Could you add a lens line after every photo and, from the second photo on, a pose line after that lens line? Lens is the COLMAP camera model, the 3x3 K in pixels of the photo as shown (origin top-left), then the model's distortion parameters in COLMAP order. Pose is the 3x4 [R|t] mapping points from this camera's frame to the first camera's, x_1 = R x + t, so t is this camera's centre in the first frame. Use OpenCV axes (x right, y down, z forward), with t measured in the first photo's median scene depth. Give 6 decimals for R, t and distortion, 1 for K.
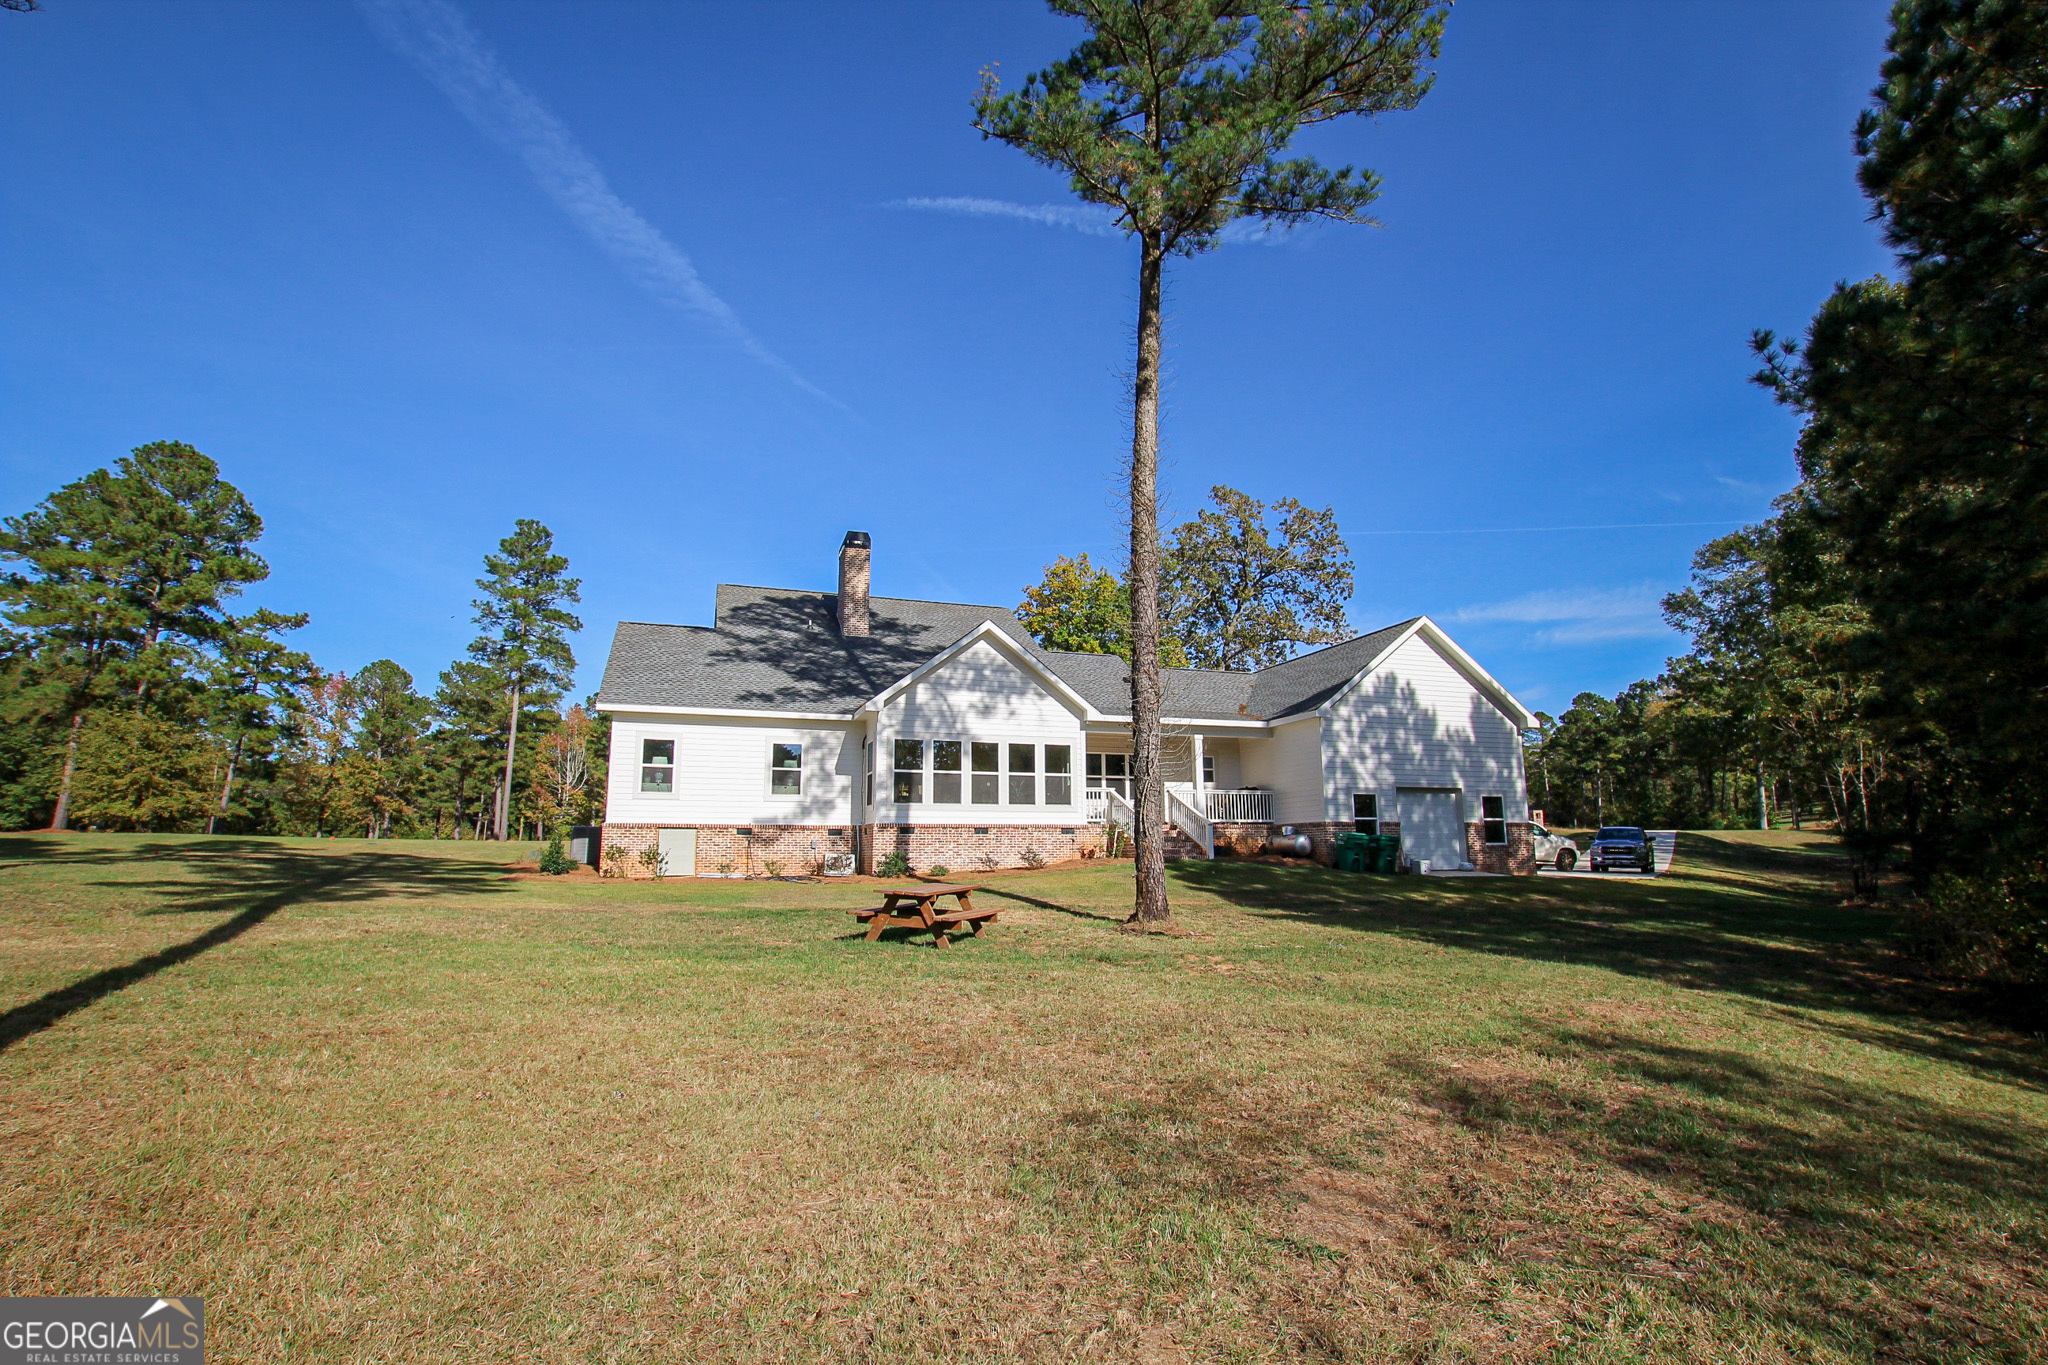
lens RADIAL K [[948.6, 0, 1023.6], [0, 948.6, 695.2], [0, 0, 1]] dist [-0.028402, 0.000300]
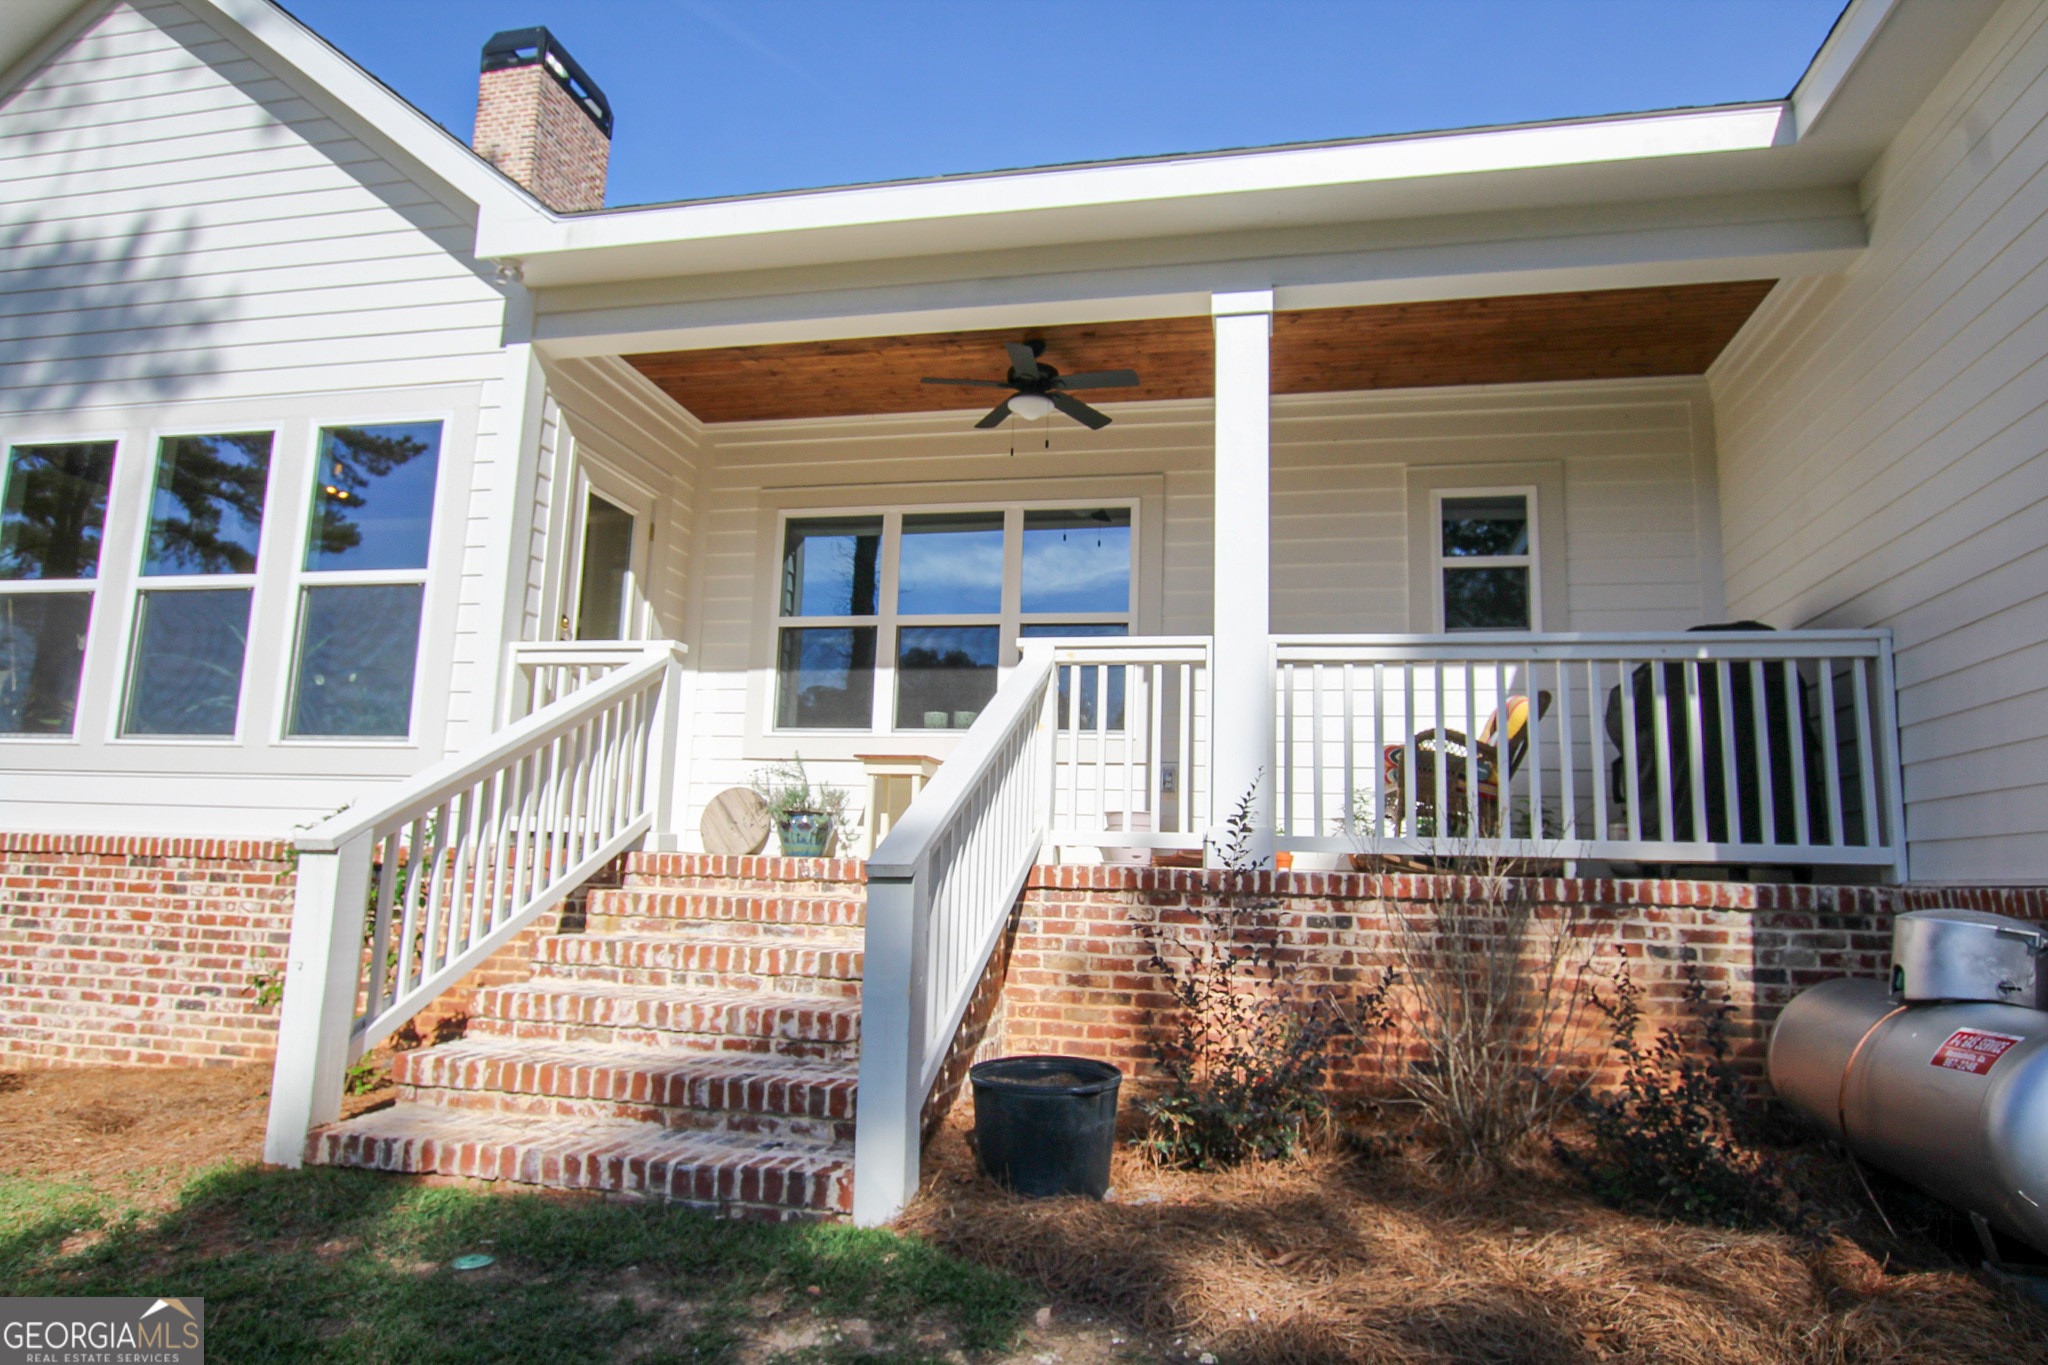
lens RADIAL K [[1209.7, 0, 1024.0], [0, 1209.7, 682.5], [0, 0, 1]] dist [0.047189, -0.000096]
pose [[0.850297, -0.045706, -0.524315, 0.276970], [0.048176, 0.998799, -0.008940, 0.114480], [0.524094, -0.017657, 0.851477, 0.870351]]
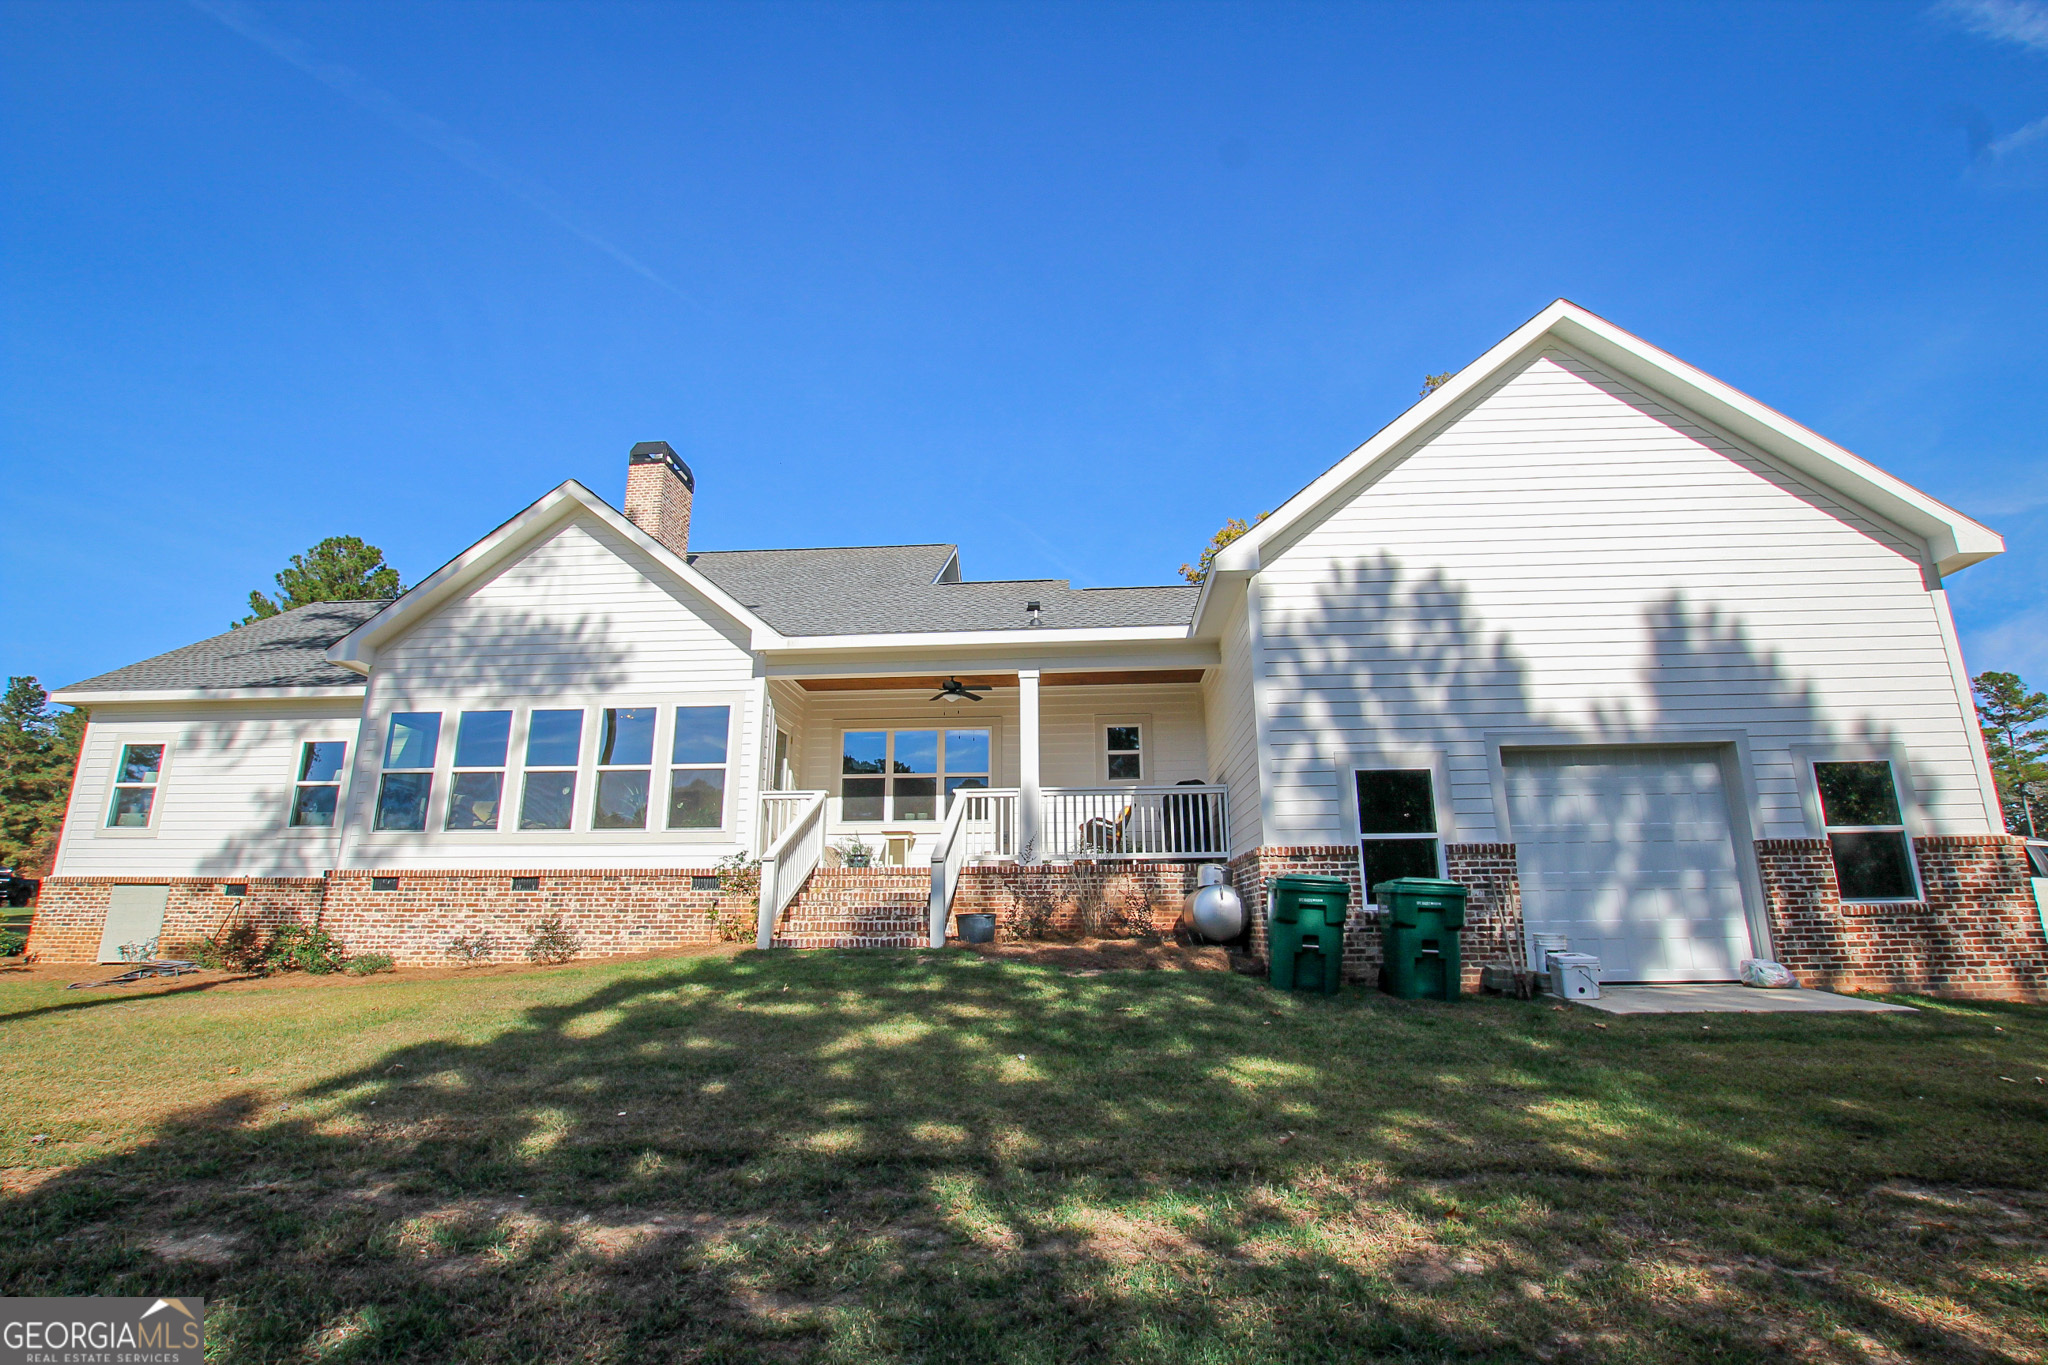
lens RADIAL K [[981.0, 0, 1024.0], [0, 981.0, 682.5], [0, 0, 1]] dist [-0.011374, -0.000141]
pose [[0.914531, -0.095493, -0.393084, 0.397882], [0.063842, 0.993631, -0.092854, 0.099529], [0.399447, 0.059822, 0.914802, 0.608456]]
